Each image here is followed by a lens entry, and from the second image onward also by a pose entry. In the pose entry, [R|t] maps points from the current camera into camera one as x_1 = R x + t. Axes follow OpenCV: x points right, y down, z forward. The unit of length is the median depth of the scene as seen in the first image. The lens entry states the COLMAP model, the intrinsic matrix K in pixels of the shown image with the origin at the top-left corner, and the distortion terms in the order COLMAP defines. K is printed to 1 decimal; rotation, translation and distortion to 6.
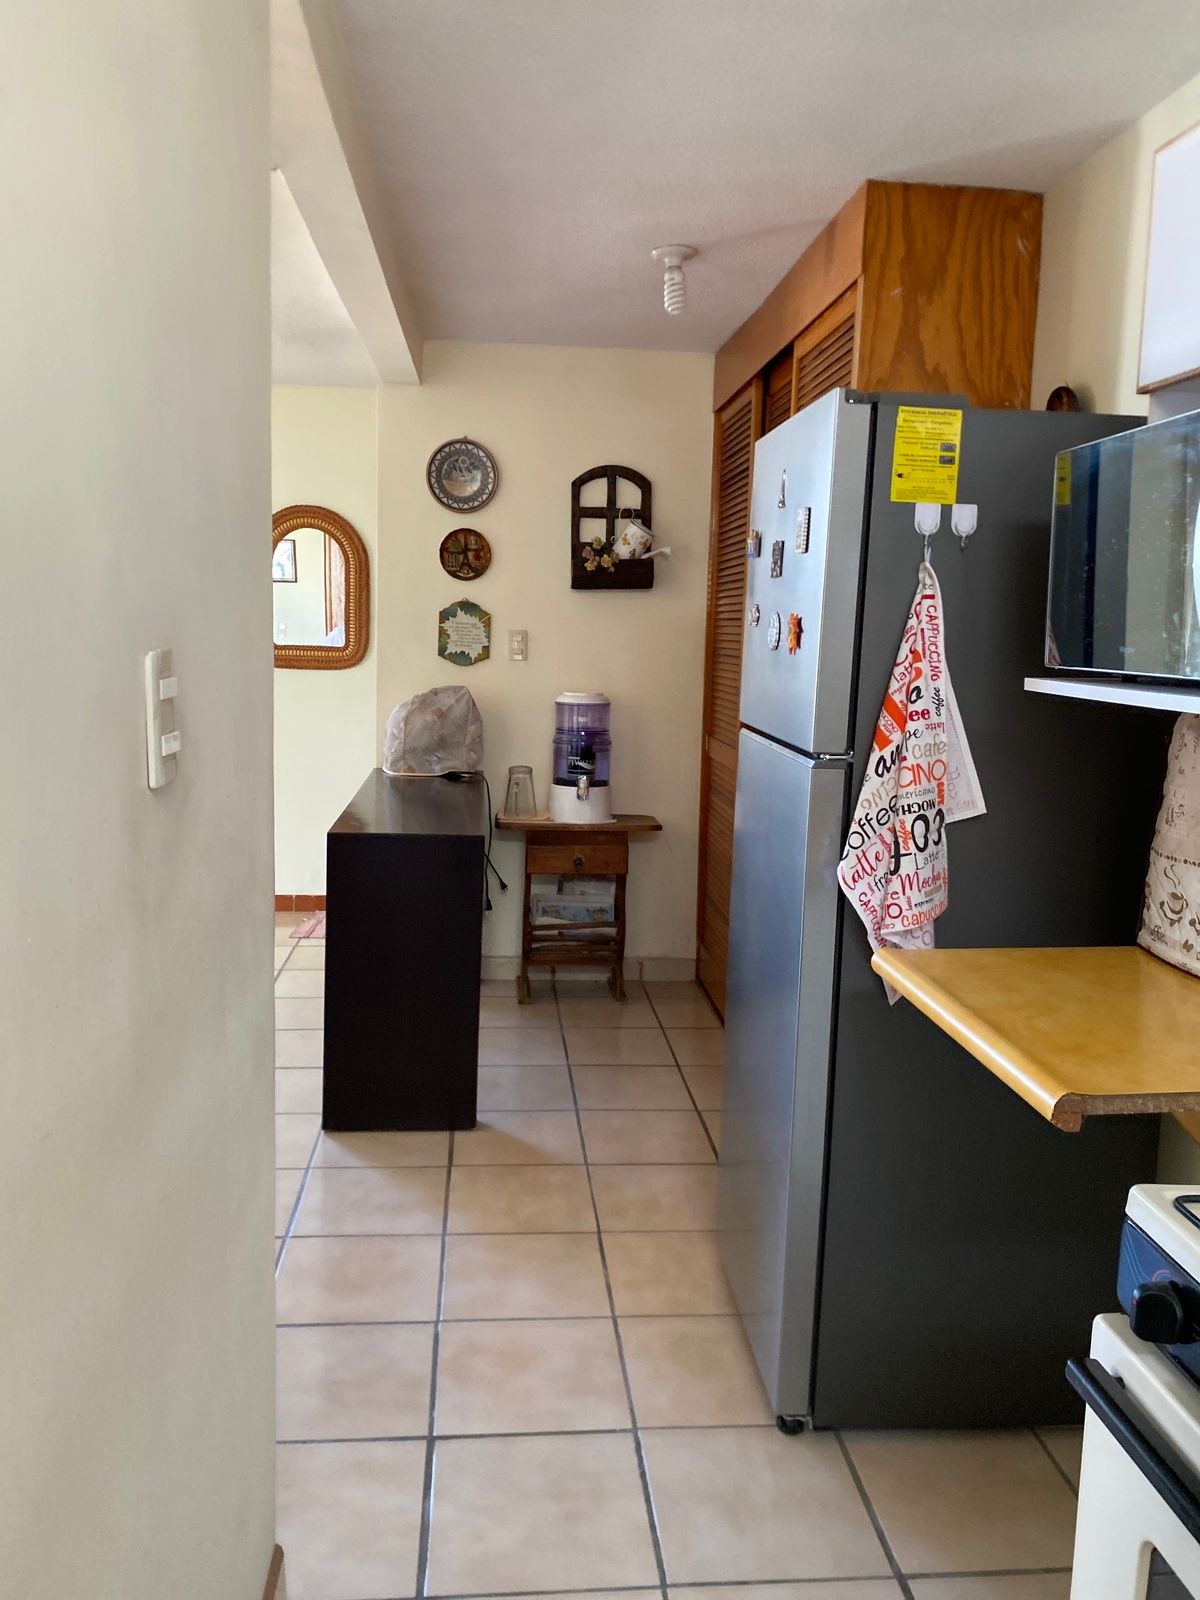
lens RADIAL K [[1222.8, 0, 604.9], [0, 1222.8, 797.3], [0, 0, 1]] dist [-0.002019, -0.008376]
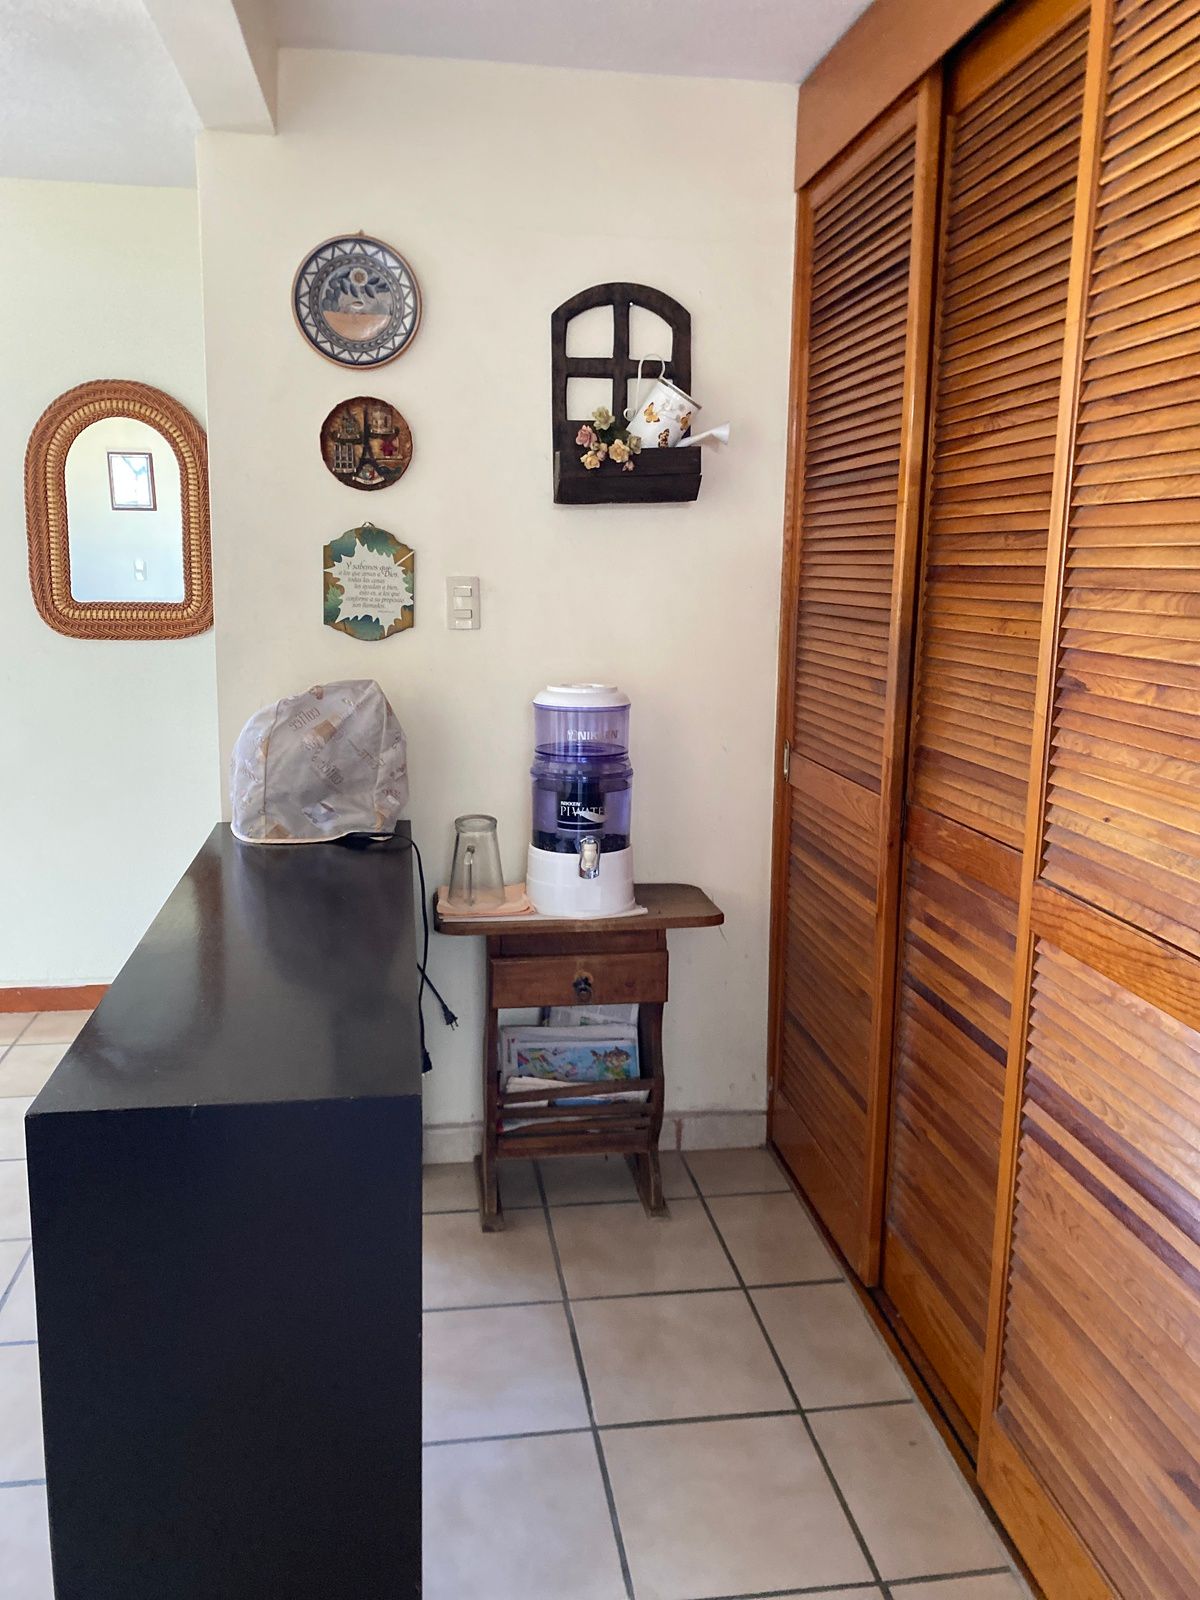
lens RADIAL K [[1234.8, 0, 594.9], [0, 1234.8, 781.6], [0, 0, 1]] dist [-0.009194, -0.013504]
pose [[0.998274, -0.024999, 0.053138, -0.043041], [0.022806, 0.998879, 0.041476, -0.064070], [-0.054115, -0.040192, 0.997725, 0.420468]]
